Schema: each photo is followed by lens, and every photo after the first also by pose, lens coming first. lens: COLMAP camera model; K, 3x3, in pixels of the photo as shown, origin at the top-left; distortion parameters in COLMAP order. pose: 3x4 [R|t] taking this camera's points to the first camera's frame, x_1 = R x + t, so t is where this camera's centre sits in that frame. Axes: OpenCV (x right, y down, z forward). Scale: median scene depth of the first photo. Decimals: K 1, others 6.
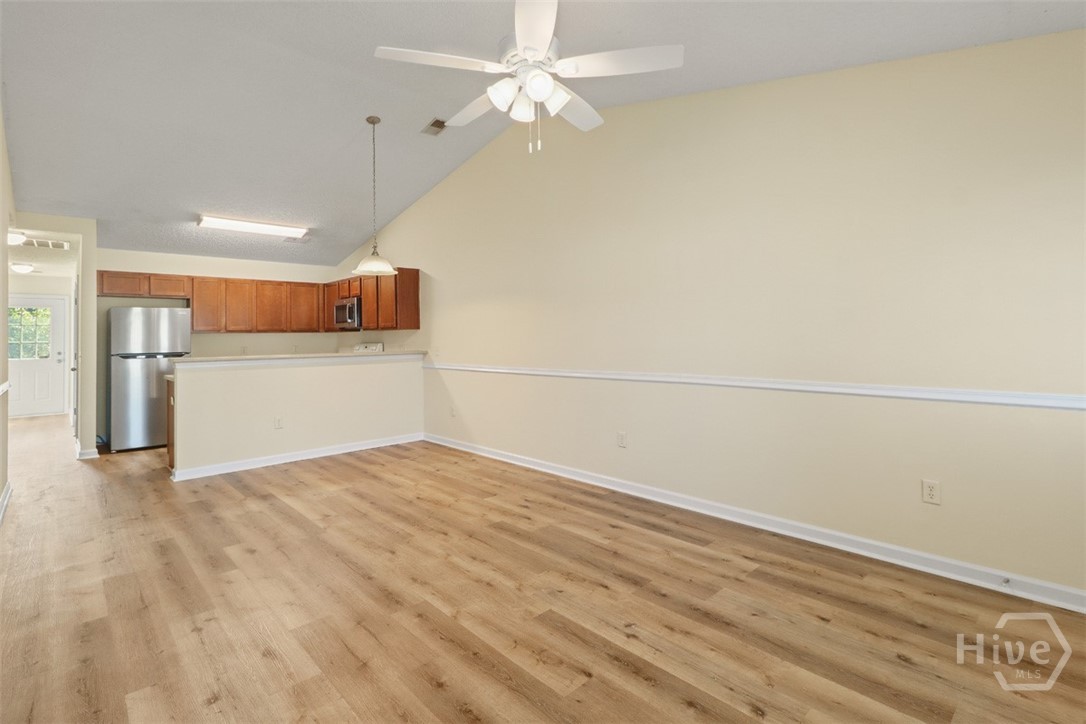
lens RADIAL K [[517.5, 0, 540.8], [0, 517.5, 327.2], [0, 0, 1]] dist [-0.000401, -0.000269]
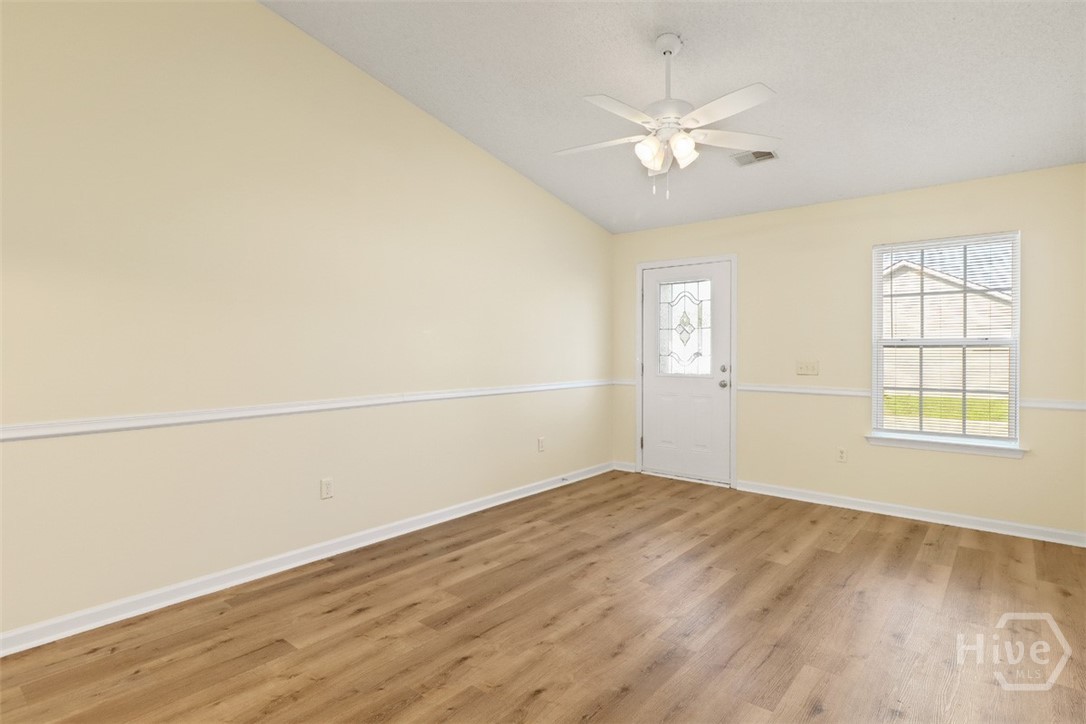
lens RADIAL K [[563.1, 0, 543.0], [0, 563.1, 362.0], [0, 0, 1]] dist [-0.000089, -0.000021]
pose [[-0.124553, -0.007786, 0.992182, -0.472082], [-0.013807, 0.999886, 0.006113, 0.014190], [-0.992117, -0.012938, -0.124647, 0.530988]]
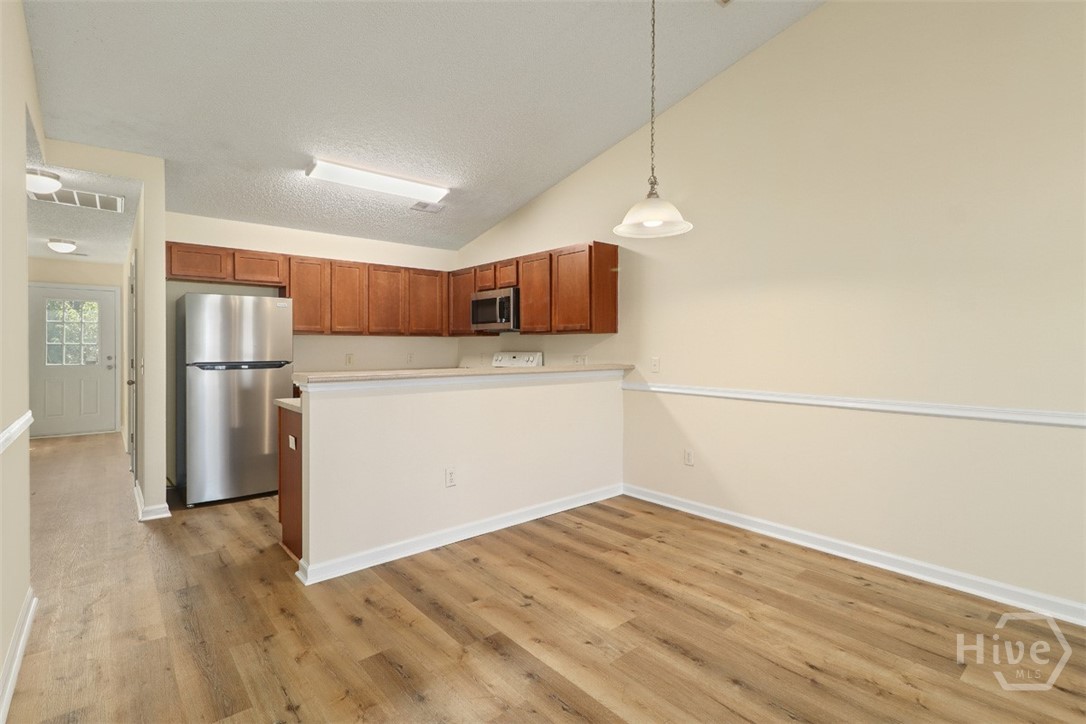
lens RADIAL K [[515.8, 0, 548.0], [0, 515.8, 350.1], [0, 0, 1]] dist [0.001636, 0.000039]
pose [[0.999021, 0.015216, -0.041549, -0.311898], [-0.014078, 0.999521, 0.027559, 0.009235], [0.041949, -0.026947, 0.998756, 0.327071]]
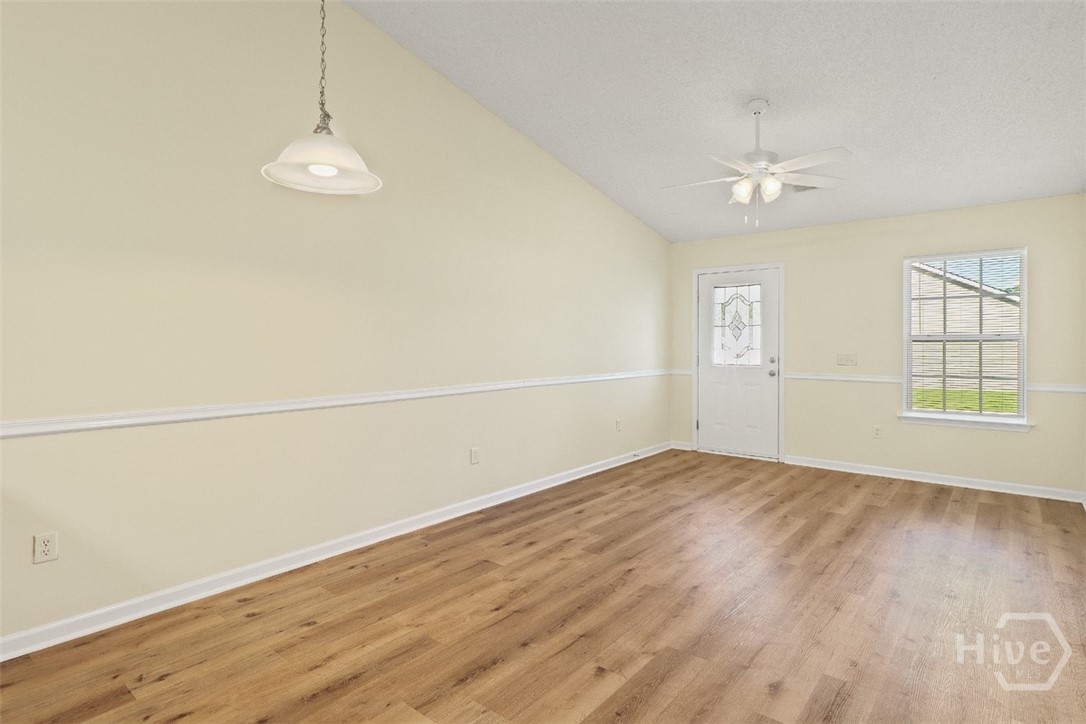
lens RADIAL K [[562.5, 0, 546.1], [0, 562.5, 354.2], [0, 0, 1]] dist [0.001044, -0.000355]
pose [[-0.133867, -0.003631, 0.990993, -0.590131], [-0.013212, 0.999911, 0.001879, 0.018447], [-0.990911, -0.012842, -0.133903, 0.679254]]
